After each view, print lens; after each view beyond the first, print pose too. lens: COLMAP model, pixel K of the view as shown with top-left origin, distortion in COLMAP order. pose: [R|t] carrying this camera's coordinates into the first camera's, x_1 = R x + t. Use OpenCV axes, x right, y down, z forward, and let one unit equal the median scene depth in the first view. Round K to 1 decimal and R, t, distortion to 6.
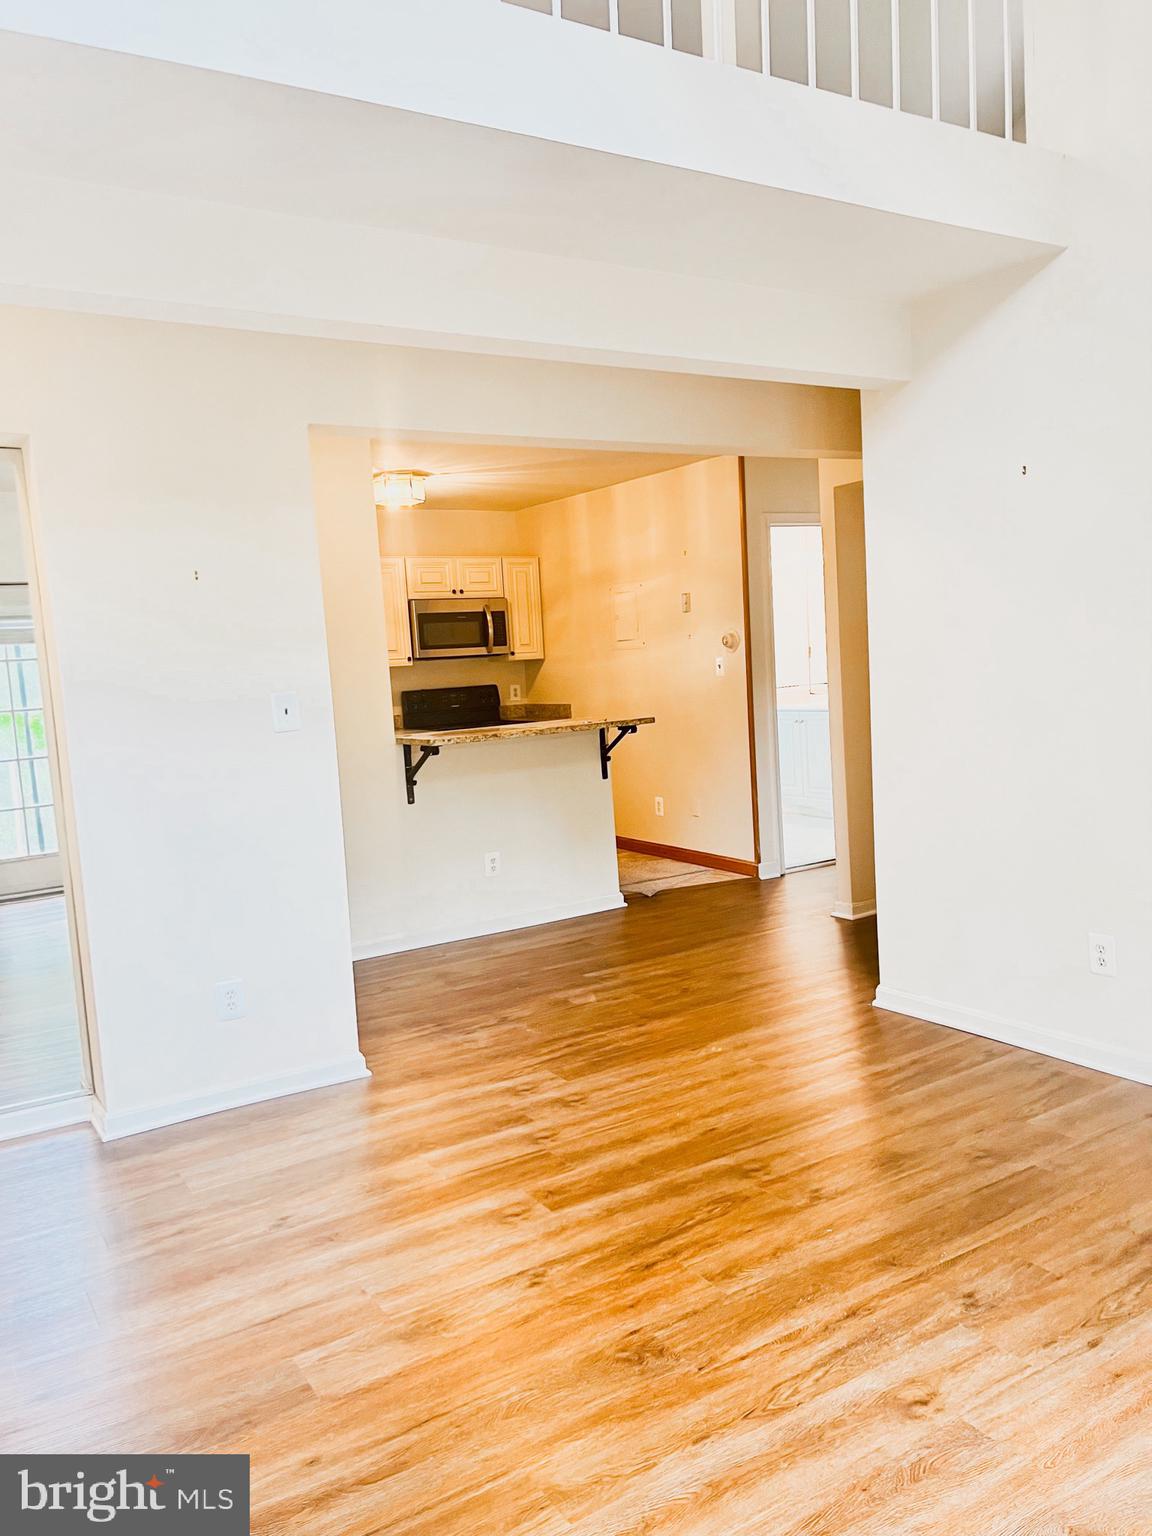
lens RADIAL K [[1157.0, 0, 571.3], [0, 1157.0, 762.5], [0, 0, 1]] dist [0.048963, -0.053795]
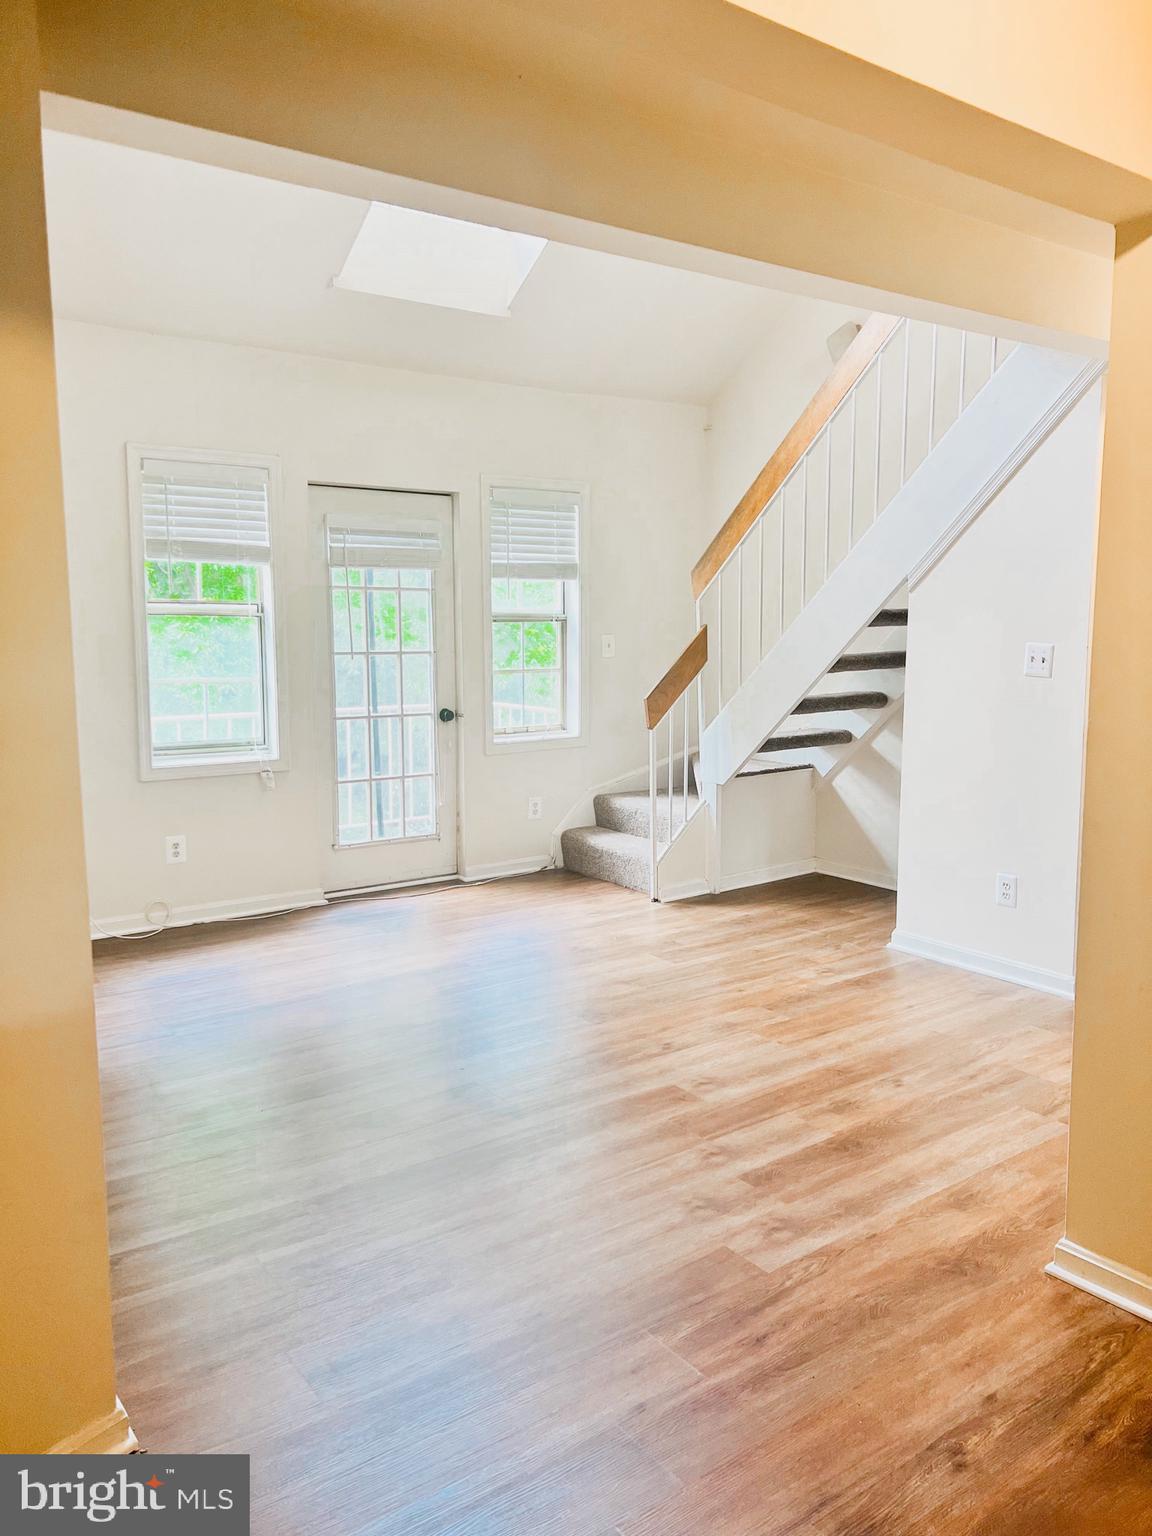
lens RADIAL K [[1157.0, 0, 568.2], [0, 1157.0, 761.6], [0, 0, 1]] dist [0.048963, -0.053795]
pose [[-0.995506, 0.066702, -0.067214, 0.145060], [0.051259, 0.976407, 0.209765, -0.195577], [0.079620, 0.205377, -0.975439, 1.988540]]
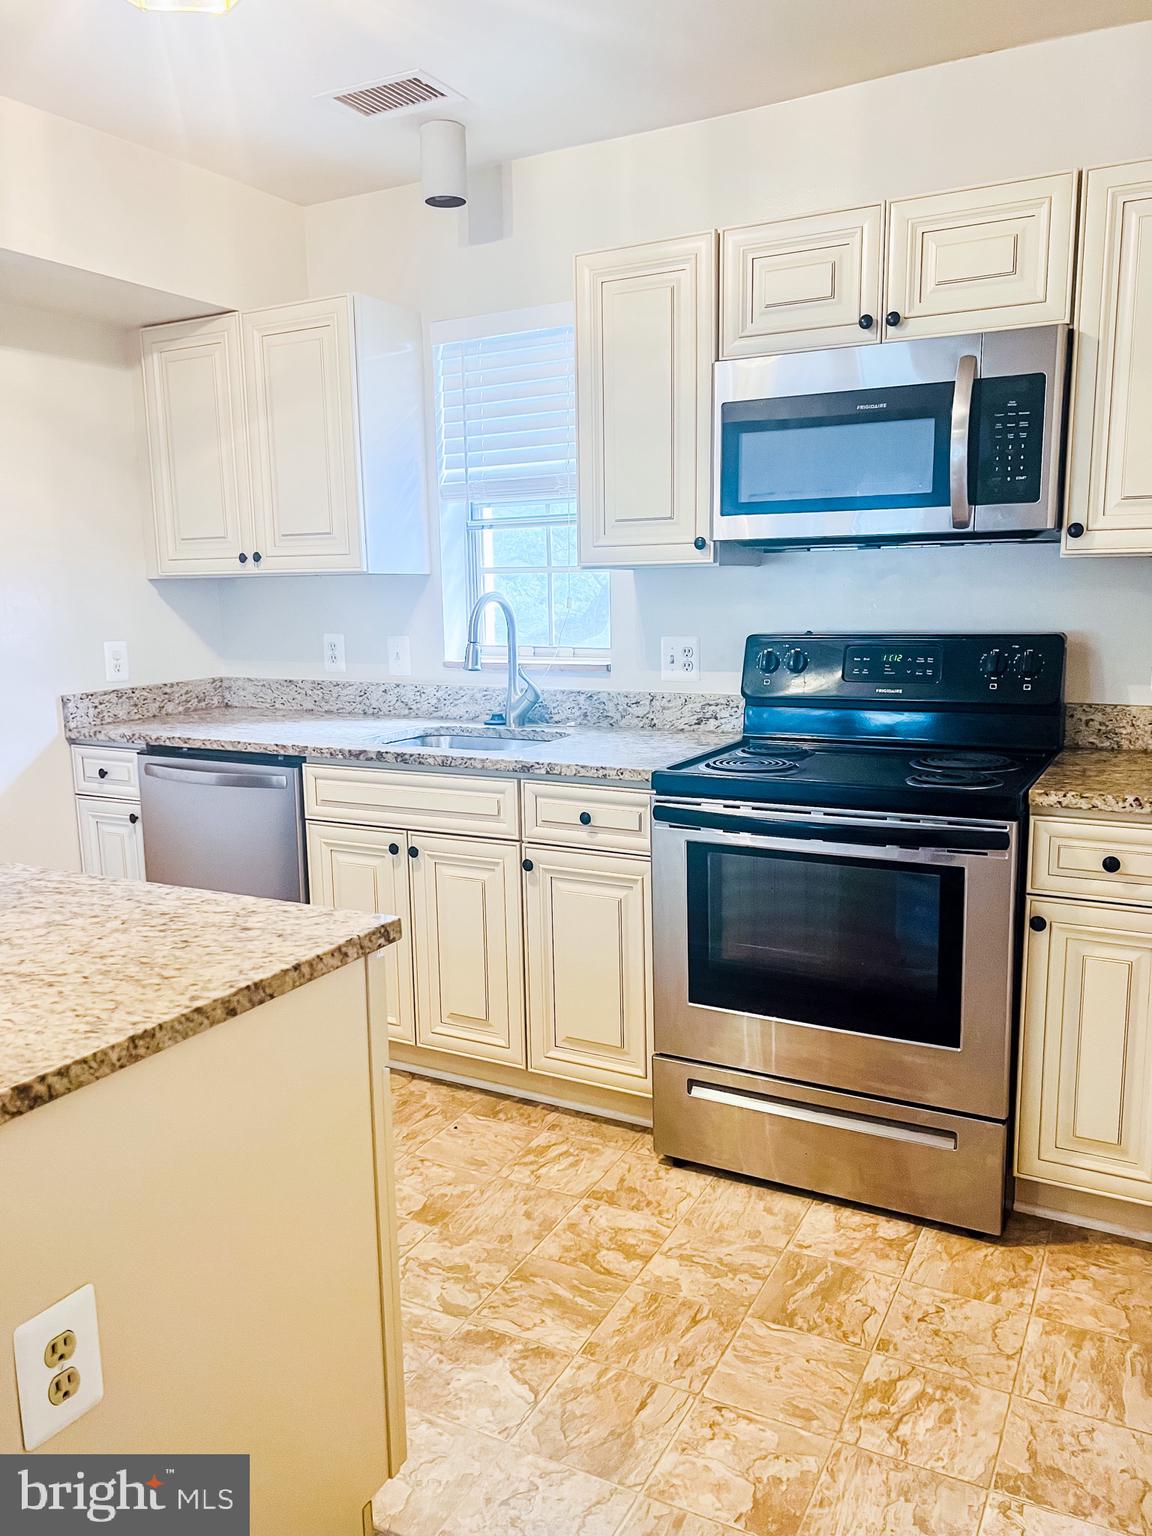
lens RADIAL K [[1157.0, 0, 563.5], [0, 1157.0, 769.5], [0, 0, 1]] dist [0.048963, -0.053795]
pose [[0.489728, 0.192395, -0.850383, 0.378440], [-0.090472, 0.981298, 0.169911, -0.201410], [0.867169, -0.006275, 0.497975, 2.039716]]
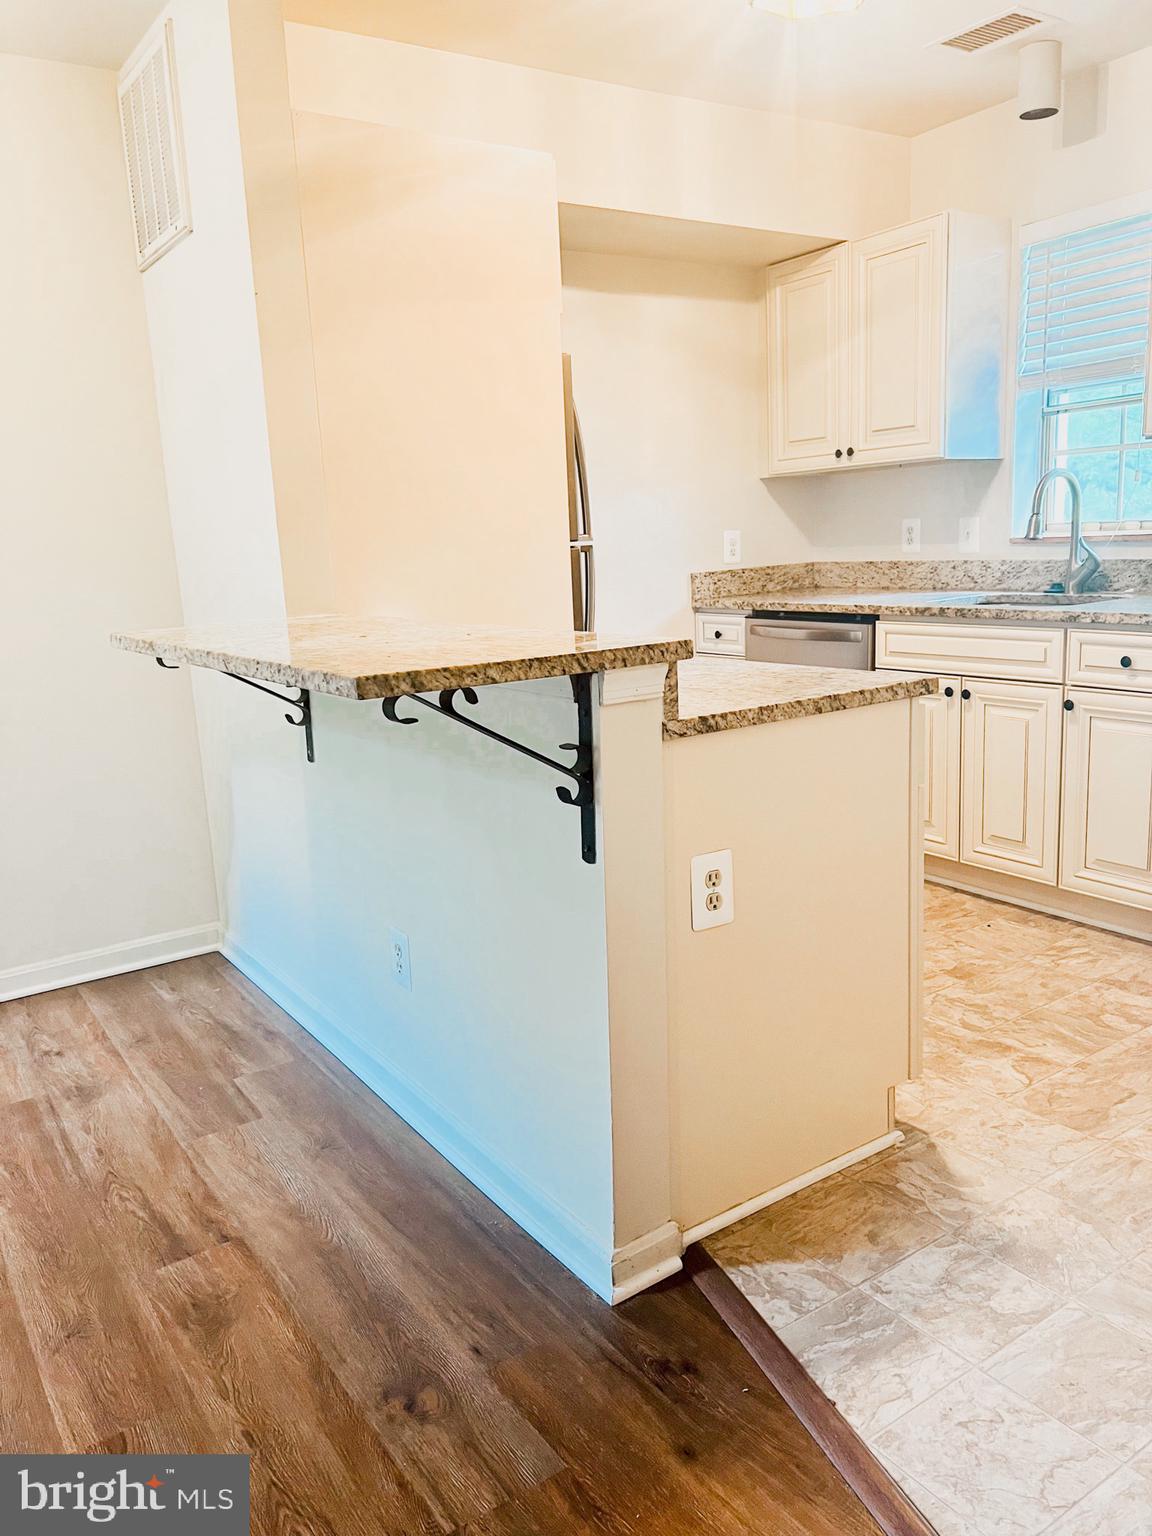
lens RADIAL K [[1157.0, 0, 594.2], [0, 1157.0, 776.5], [0, 0, 1]] dist [0.048963, -0.053795]
pose [[0.051163, 0.264371, -0.963063, 0.604356], [-0.046165, 0.963921, 0.262154, -0.163479], [0.997623, 0.031047, 0.061522, 1.981205]]
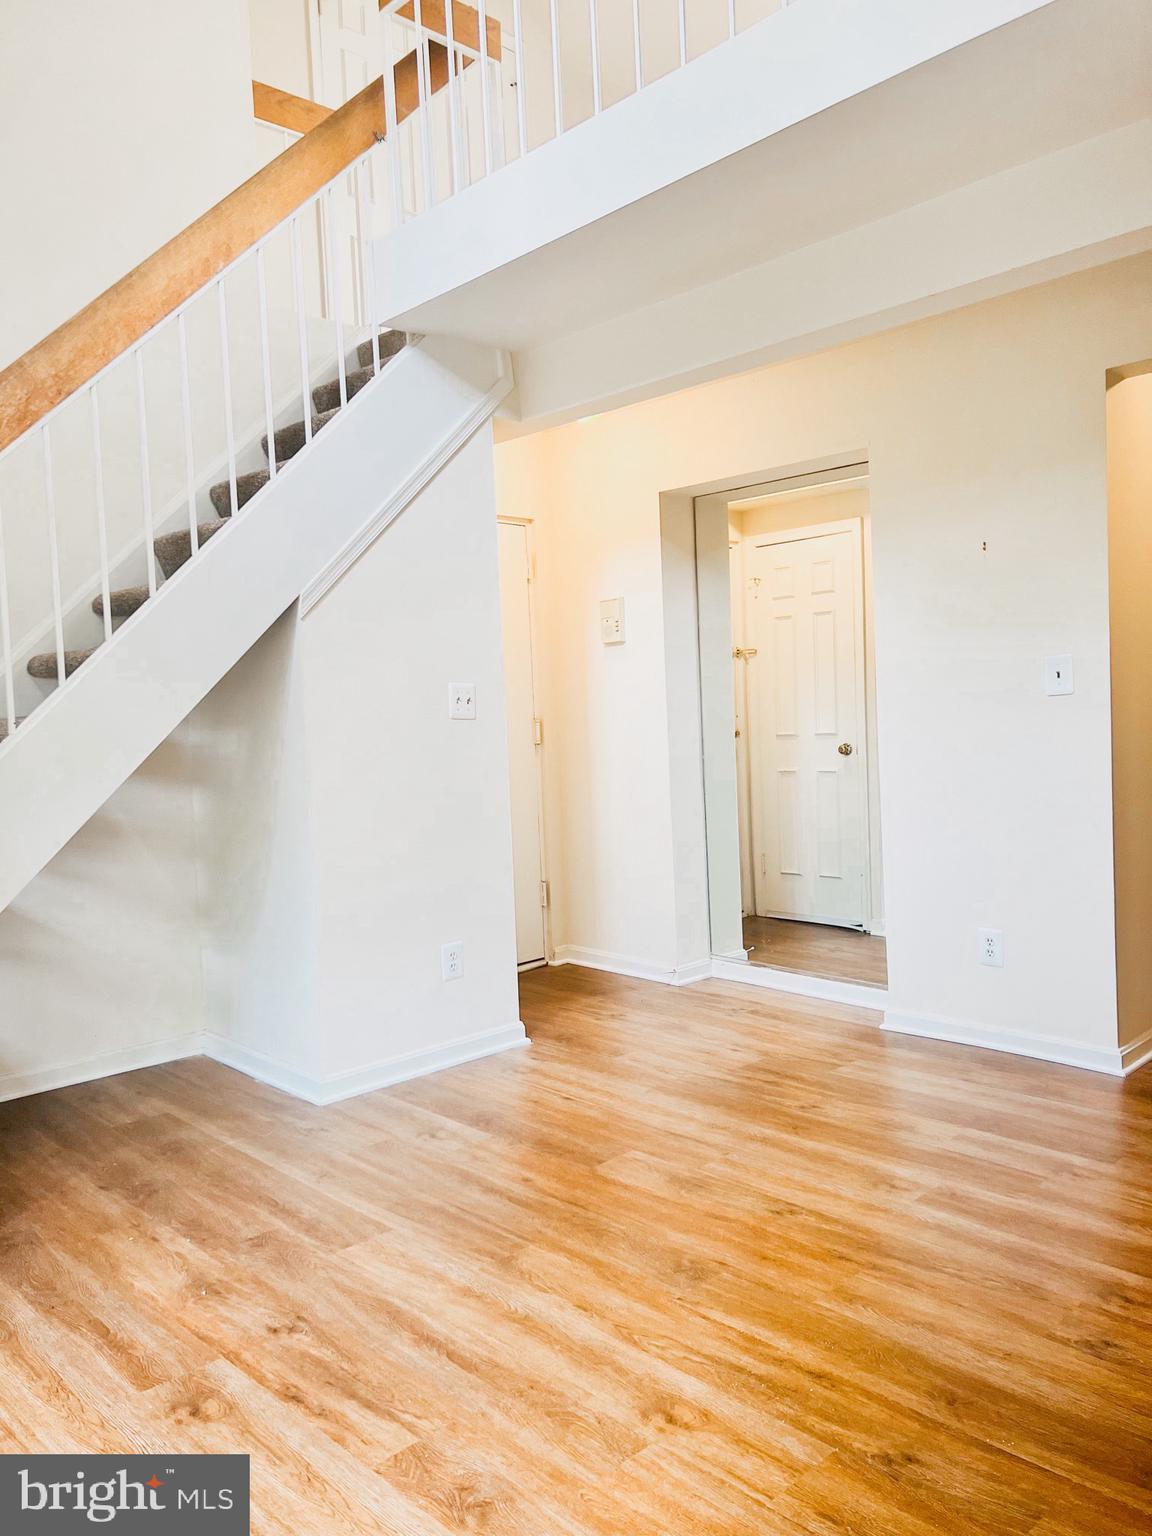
lens RADIAL K [[1157.0, 0, 576.3], [0, 1157.0, 770.0], [0, 0, 1]] dist [0.048963, -0.053795]
pose [[0.213562, 0.097269, -0.972075, 0.778196], [-0.056499, 0.994595, 0.087110, -0.034666], [0.975294, 0.036318, 0.217903, 0.475573]]
